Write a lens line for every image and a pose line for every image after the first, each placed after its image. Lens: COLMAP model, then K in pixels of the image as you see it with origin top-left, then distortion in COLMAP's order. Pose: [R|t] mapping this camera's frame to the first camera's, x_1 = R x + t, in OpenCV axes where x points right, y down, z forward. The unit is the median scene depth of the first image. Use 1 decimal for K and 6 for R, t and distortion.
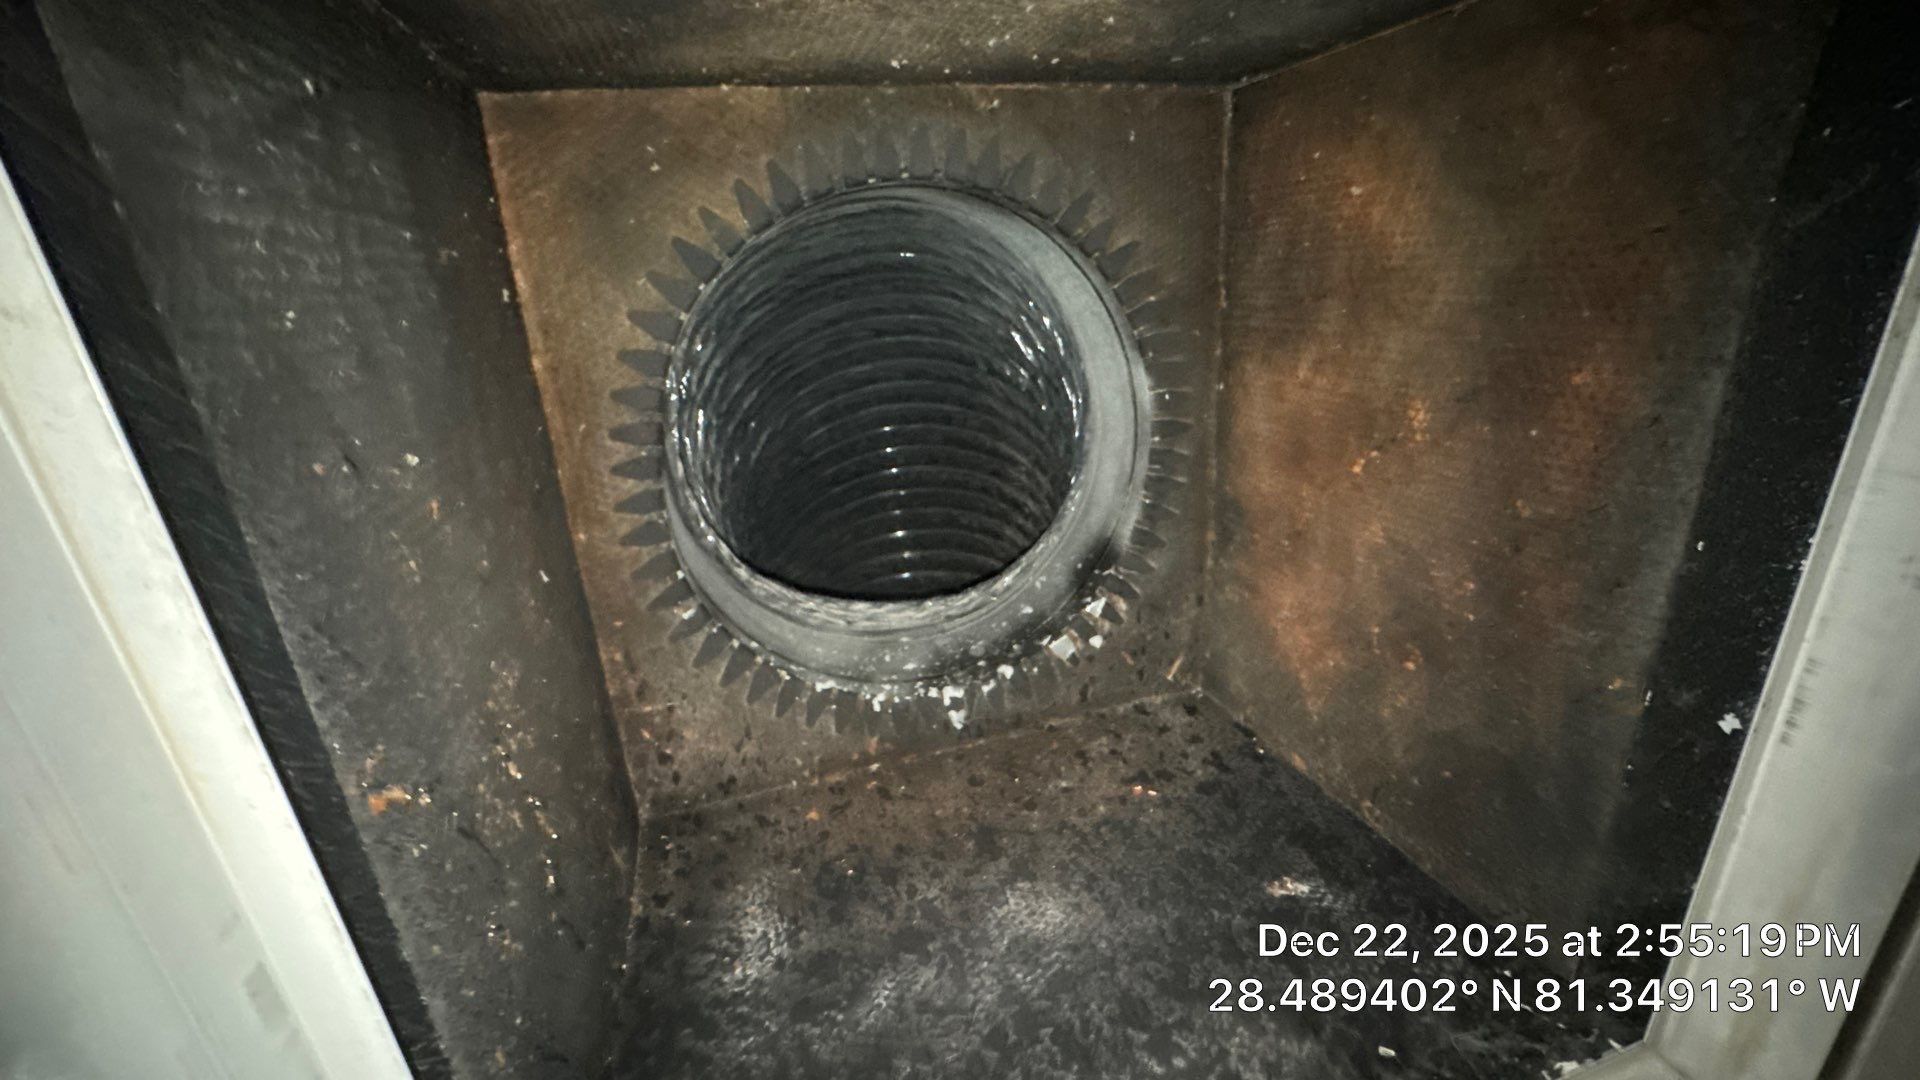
lens RADIAL K [[767.9, 0, 958.1], [0, 767.9, 539.5], [0, 0, 1]] dist [-0.008469, -0.000138]
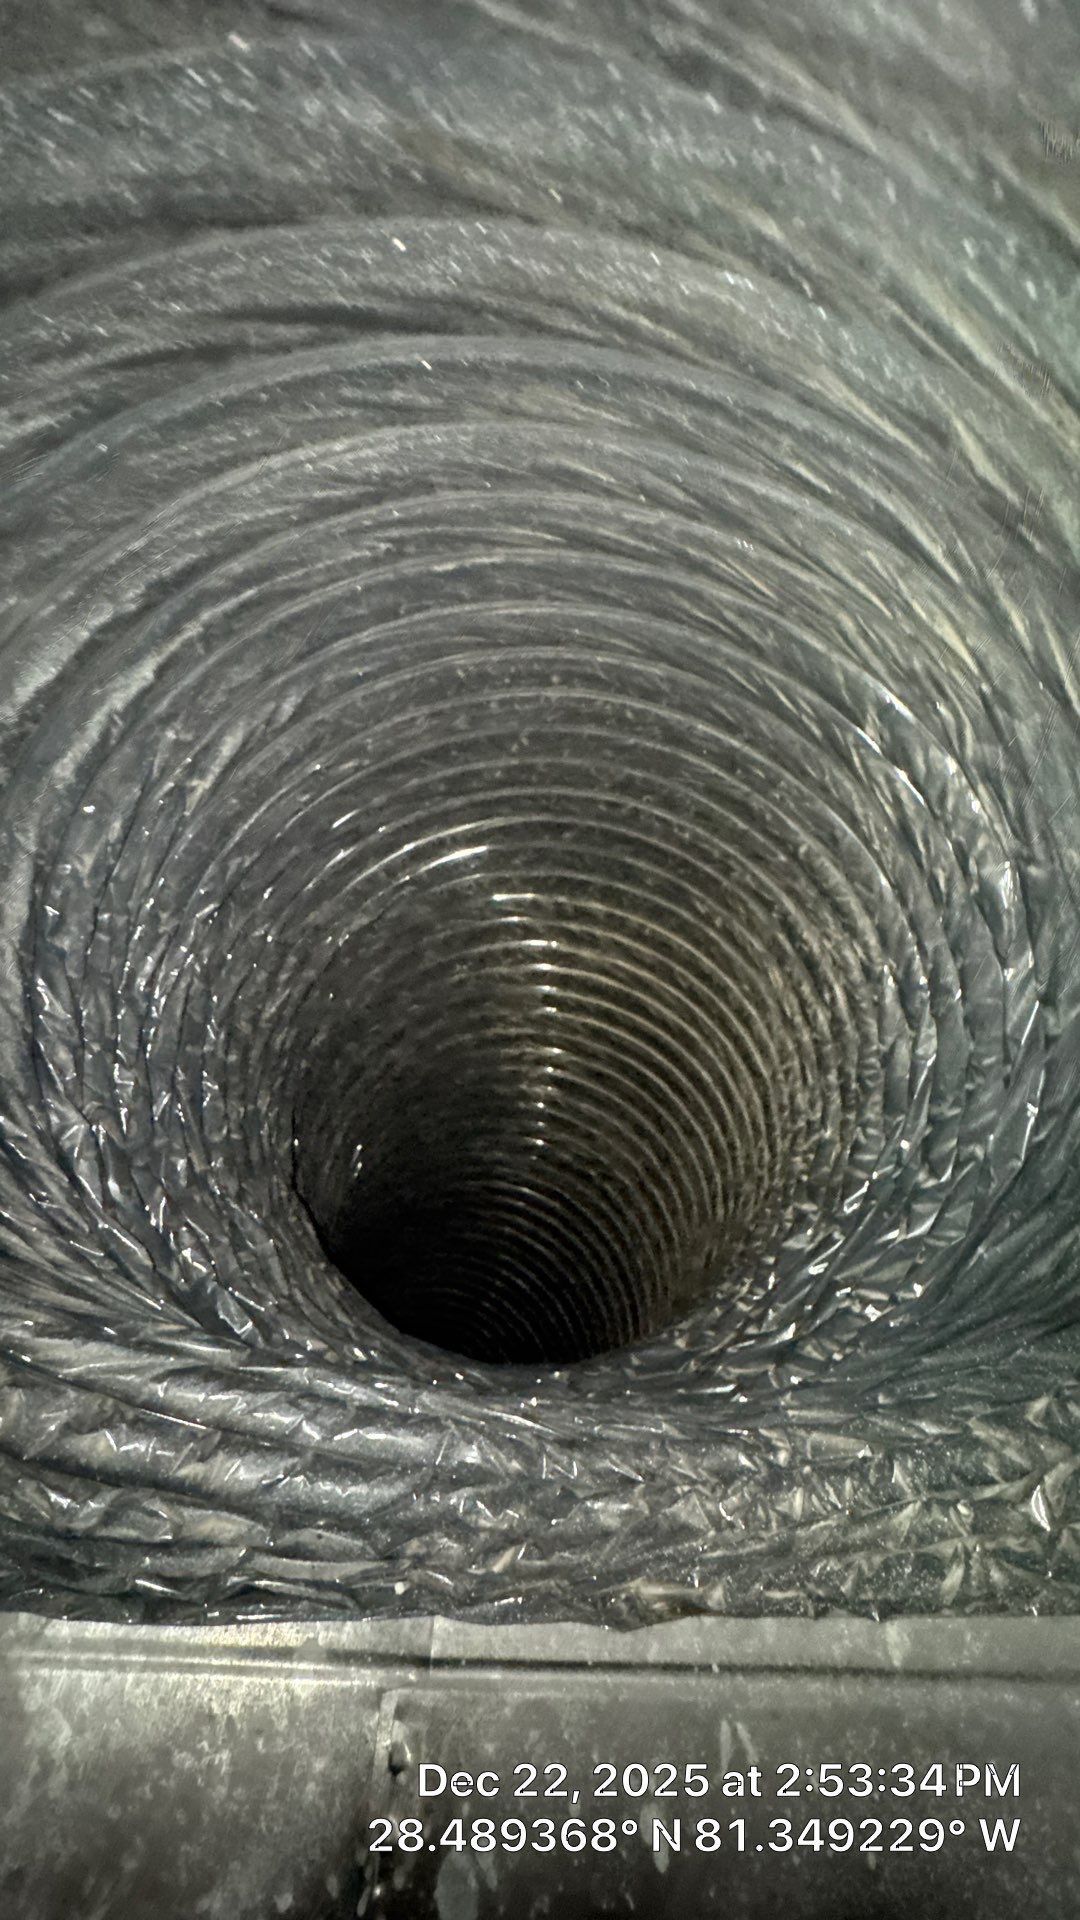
lens RADIAL K [[775.4, 0, 534.1], [0, 775.4, 967.1], [0, 0, 1]] dist [-0.000343, -0.000191]
pose [[0.934470, 0.337411, -0.113666, -0.045663], [-0.245509, 0.841857, 0.480626, -0.400511], [0.257859, -0.421225, 0.869528, 0.997740]]
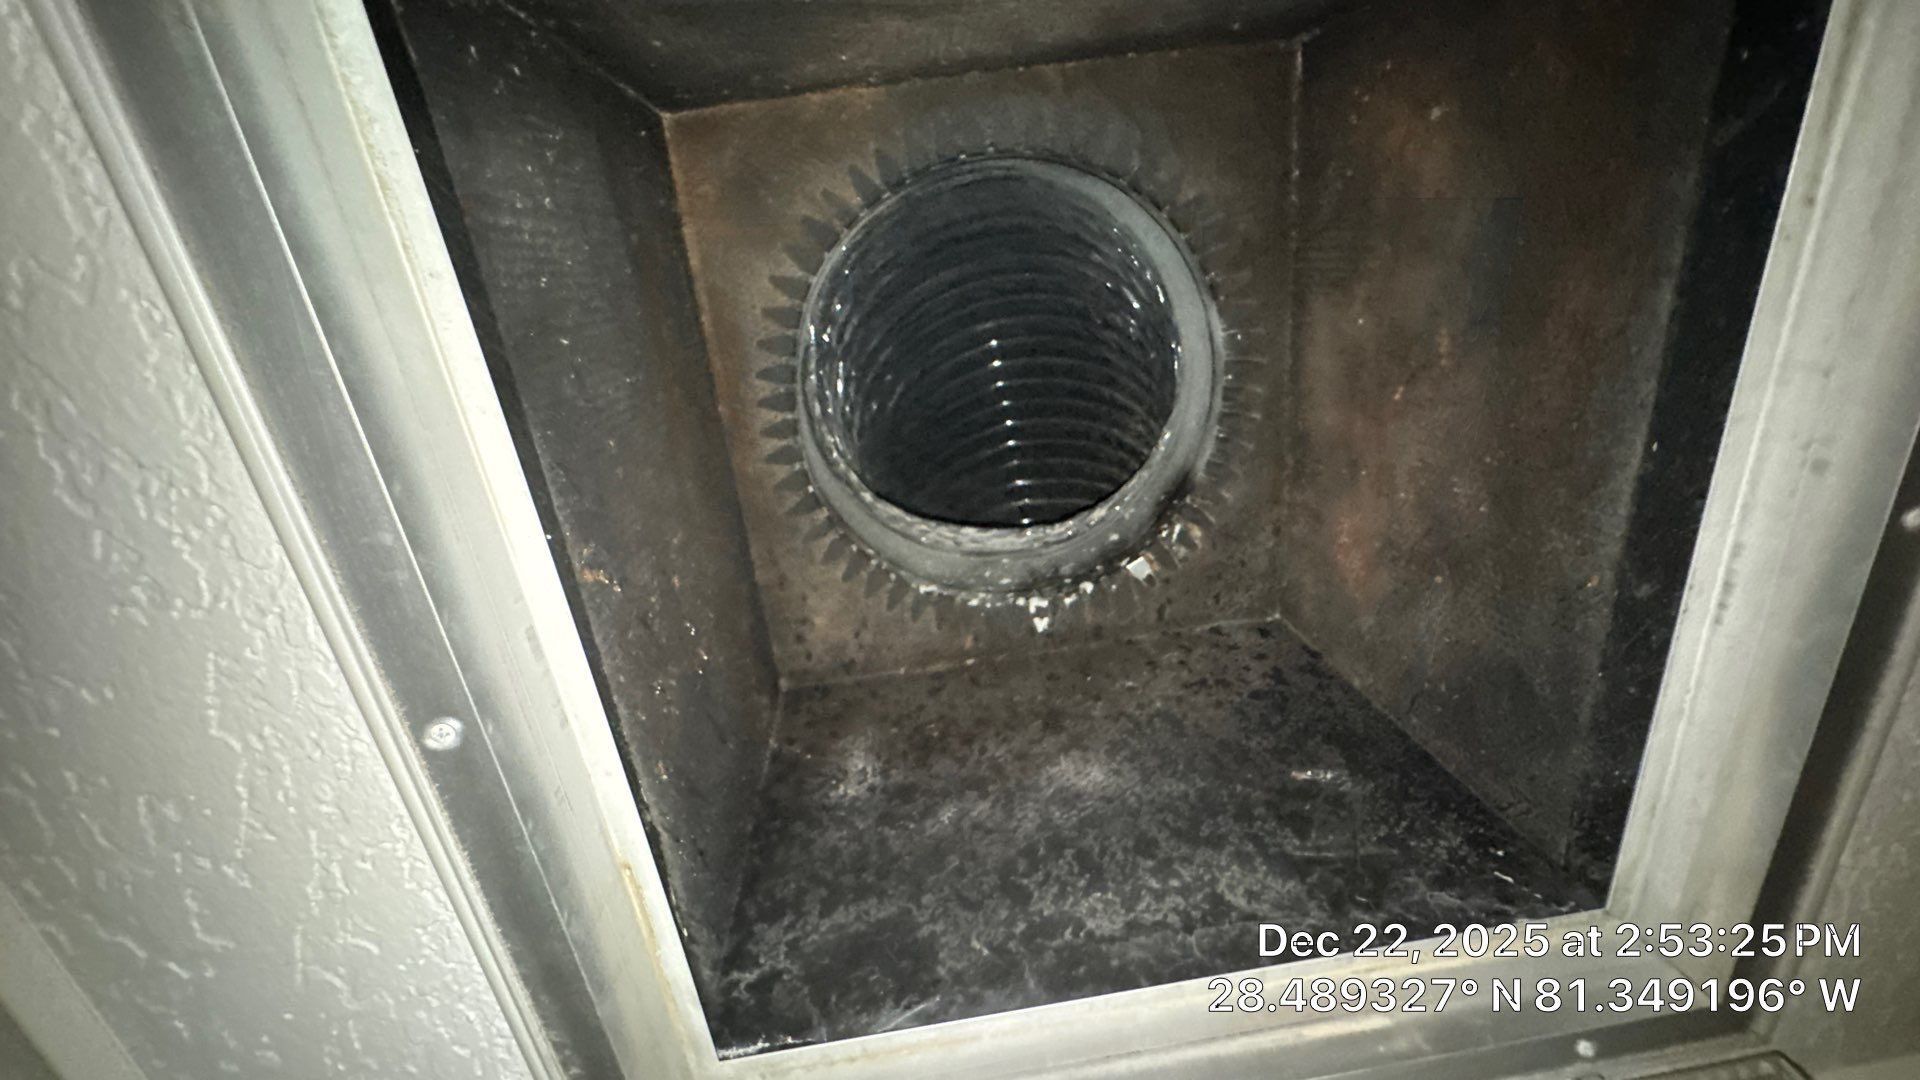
lens RADIAL K [[767.9, 0, 958.1], [0, 767.9, 539.5], [0, 0, 1]] dist [-0.008469, -0.000138]
pose [[0.976208, 0.029479, -0.214822, 0.125238], [-0.020892, 0.998893, 0.042135, 0.061302], [0.215826, -0.036645, 0.975744, -0.149568]]
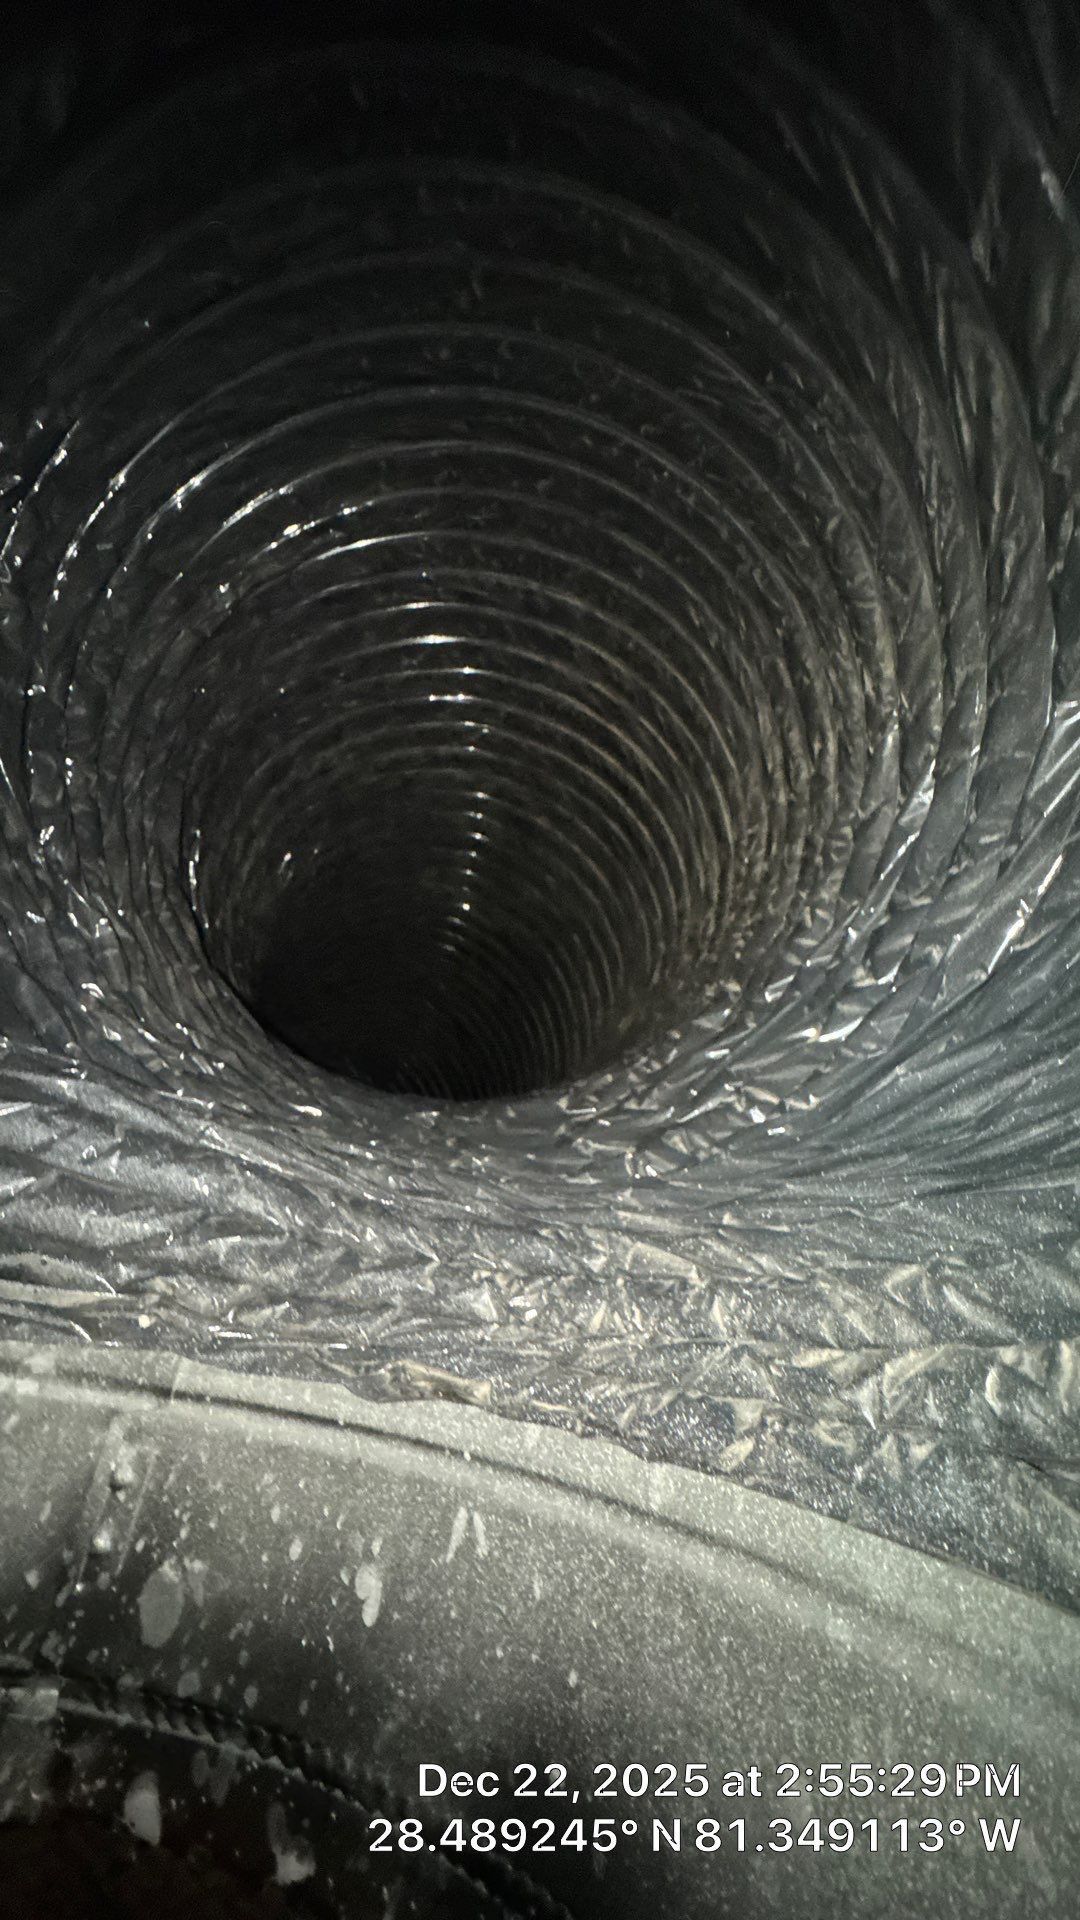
lens RADIAL K [[774.8, 0, 536.8], [0, 774.8, 960.0], [0, 0, 1]] dist [-0.000008, -0.000421]
pose [[0.870707, 0.491064, 0.026926, 0.022994], [-0.364080, 0.606808, 0.706562, -0.328623], [0.330629, -0.625012, 0.707139, 1.115054]]
